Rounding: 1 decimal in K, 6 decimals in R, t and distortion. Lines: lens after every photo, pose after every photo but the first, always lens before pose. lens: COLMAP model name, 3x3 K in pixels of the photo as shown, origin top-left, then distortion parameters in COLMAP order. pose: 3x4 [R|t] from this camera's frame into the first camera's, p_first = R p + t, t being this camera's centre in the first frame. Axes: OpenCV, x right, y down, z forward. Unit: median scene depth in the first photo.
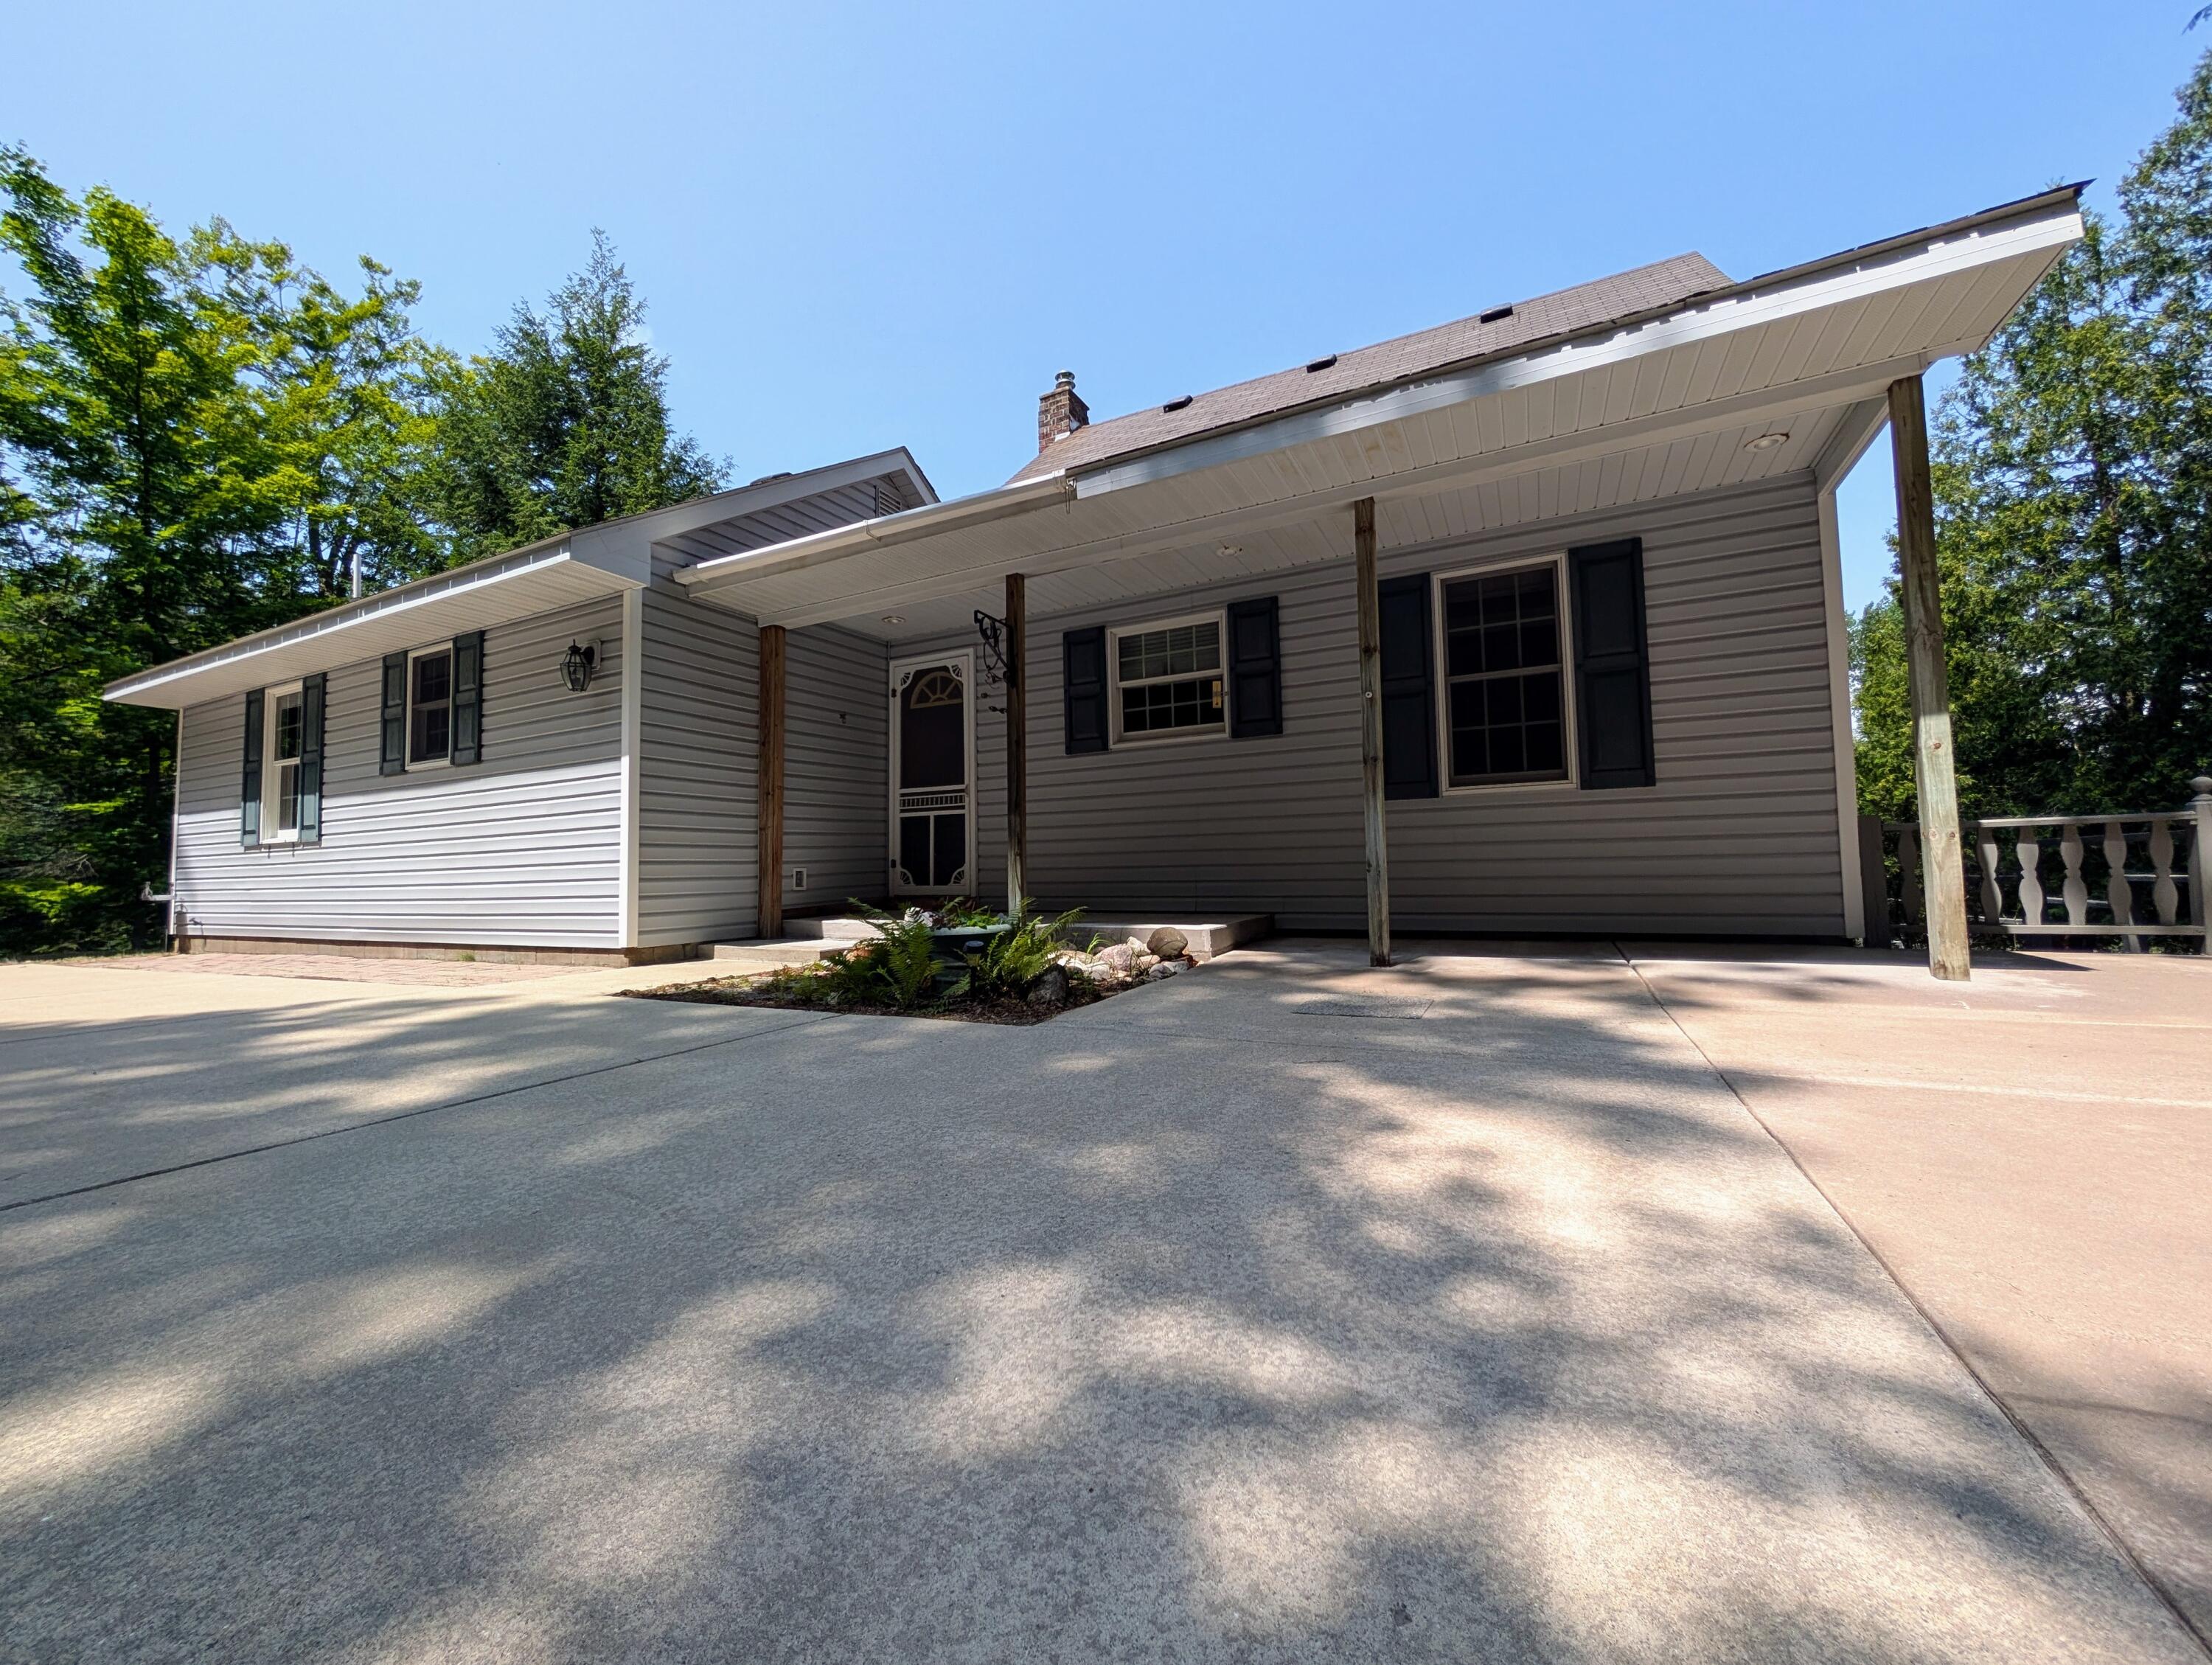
lens RADIAL K [[842.6, 0, 1103.5], [0, 842.6, 833.0], [0, 0, 1]] dist [-0.000002, 0.000178]
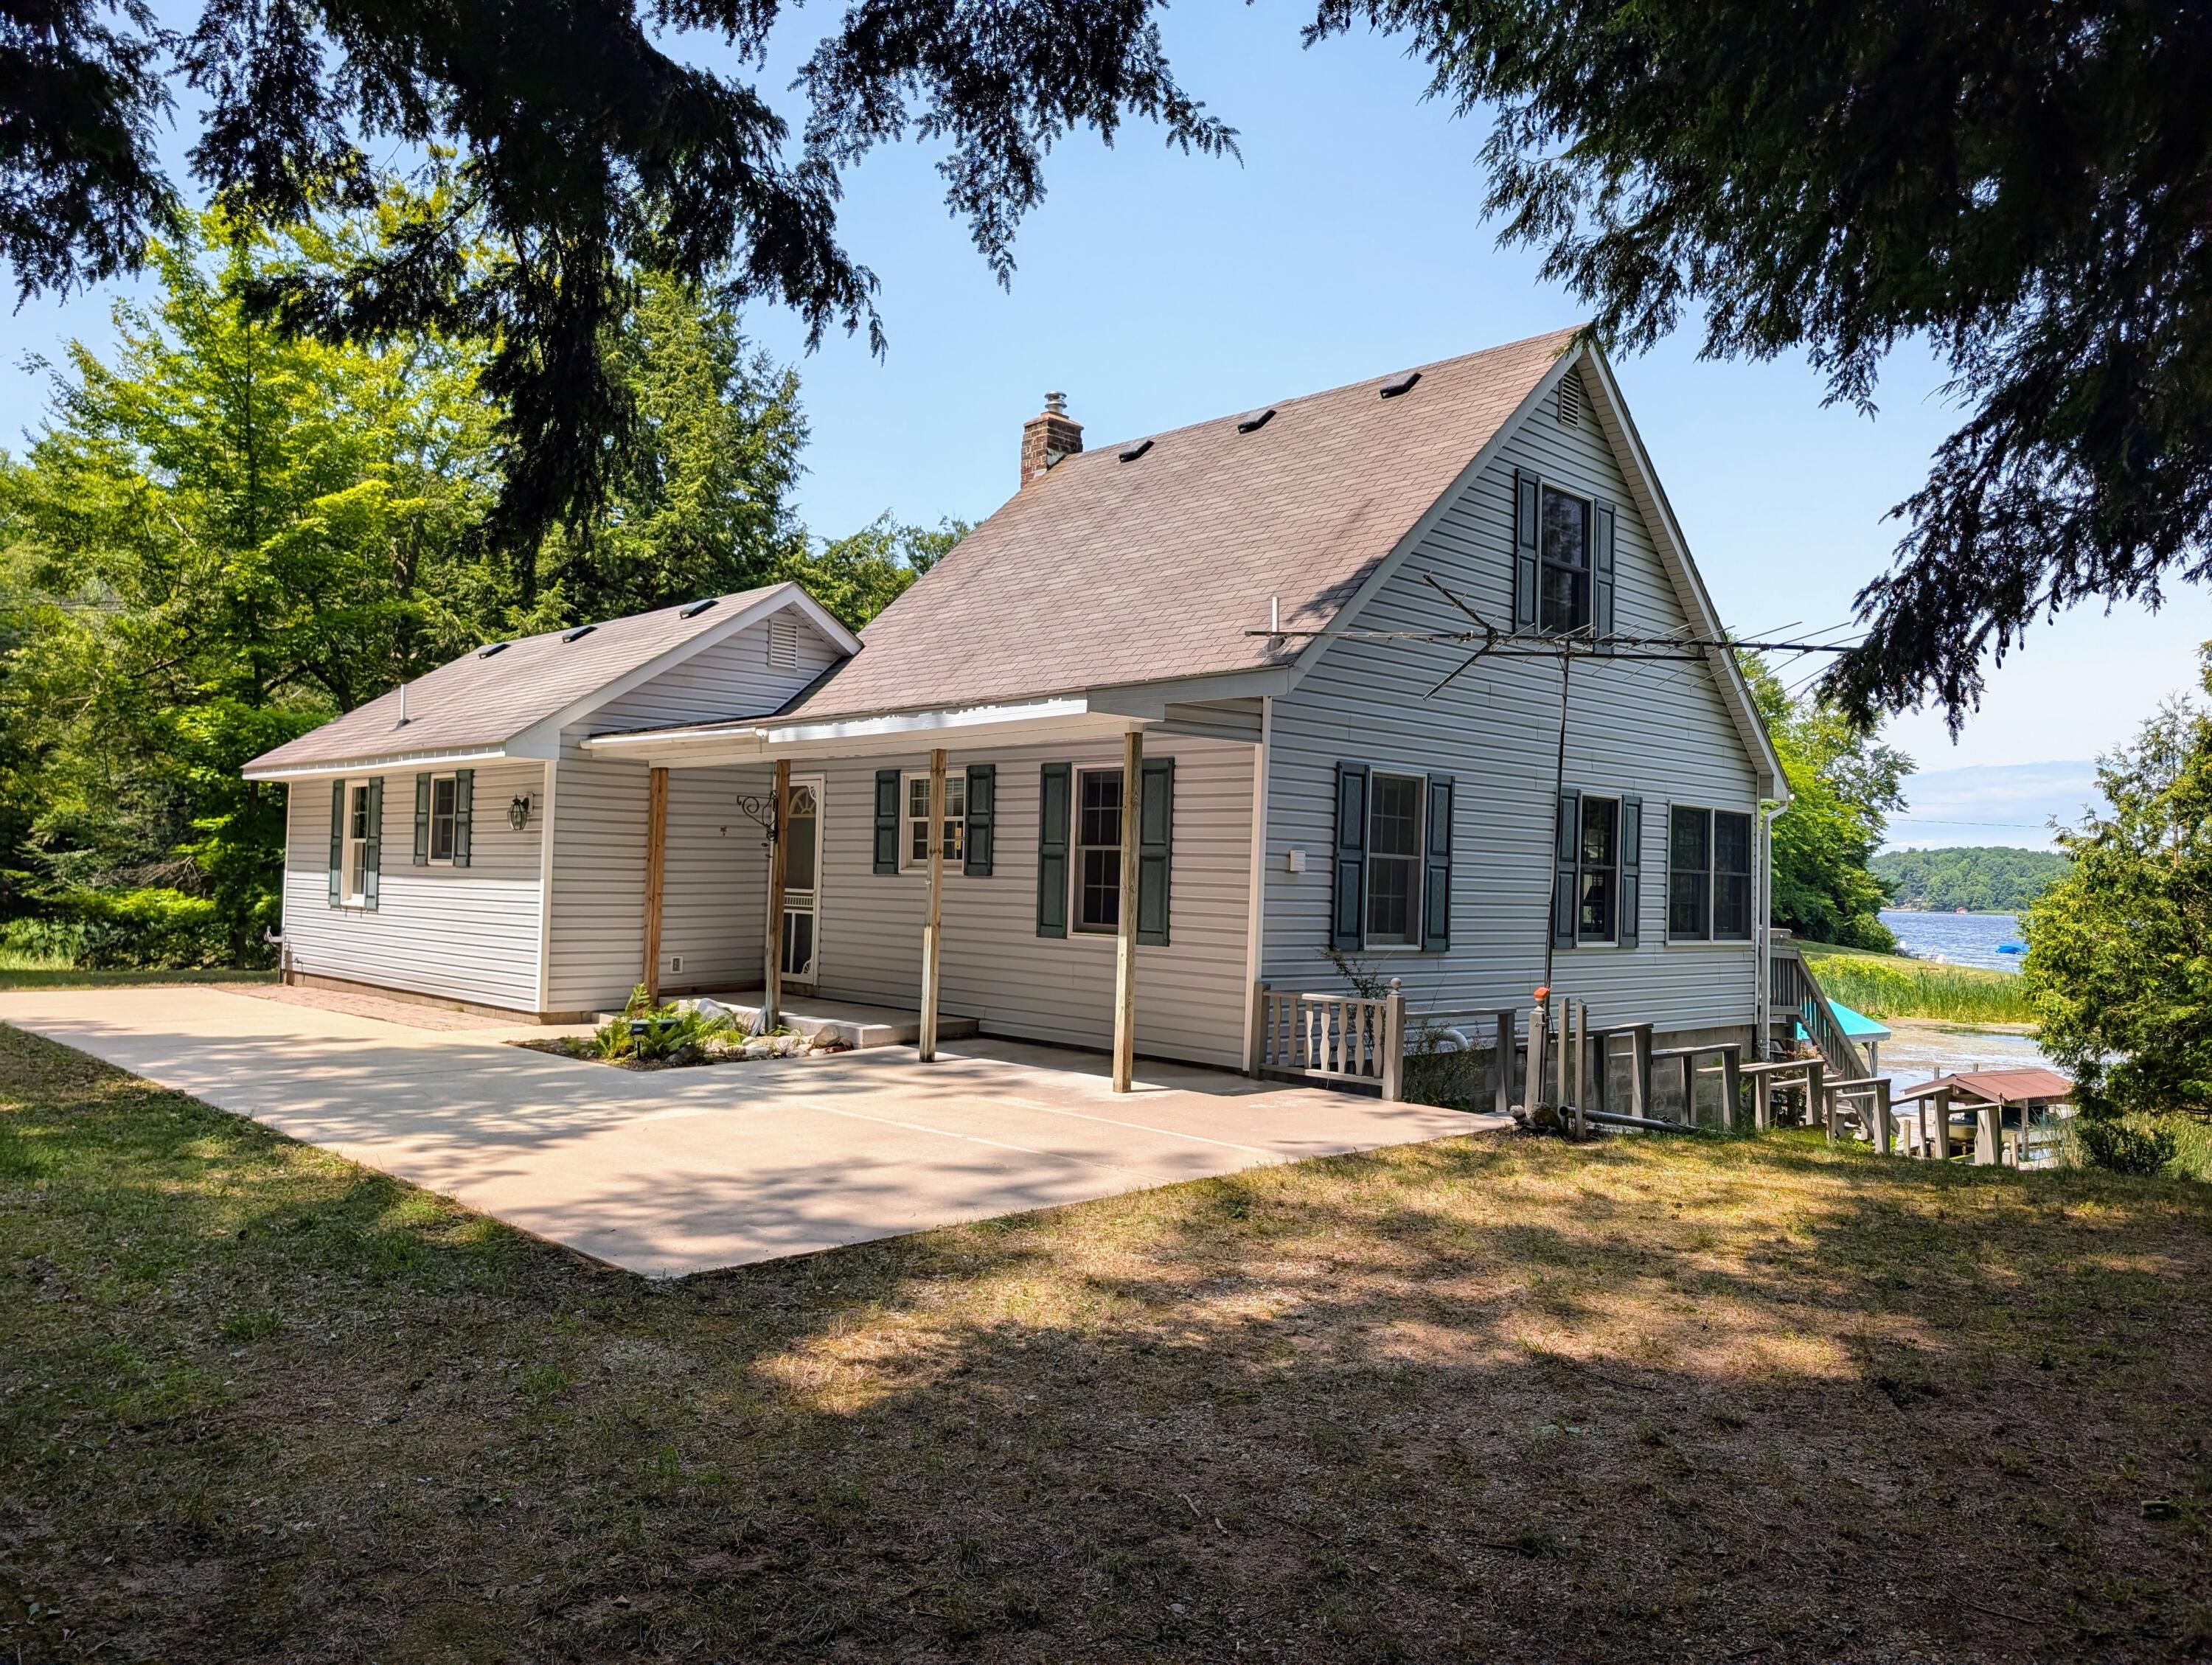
lens RADIAL K [[1578.8, 0, 1103.5], [0, 1578.8, 840.6], [0, 0, 1]] dist [0.005172, -0.003301]
pose [[0.944742, 0.035457, -0.325891, 1.007253], [-0.027360, 0.999193, 0.029397, -0.218167], [0.326670, -0.018856, 0.944950, -1.024589]]
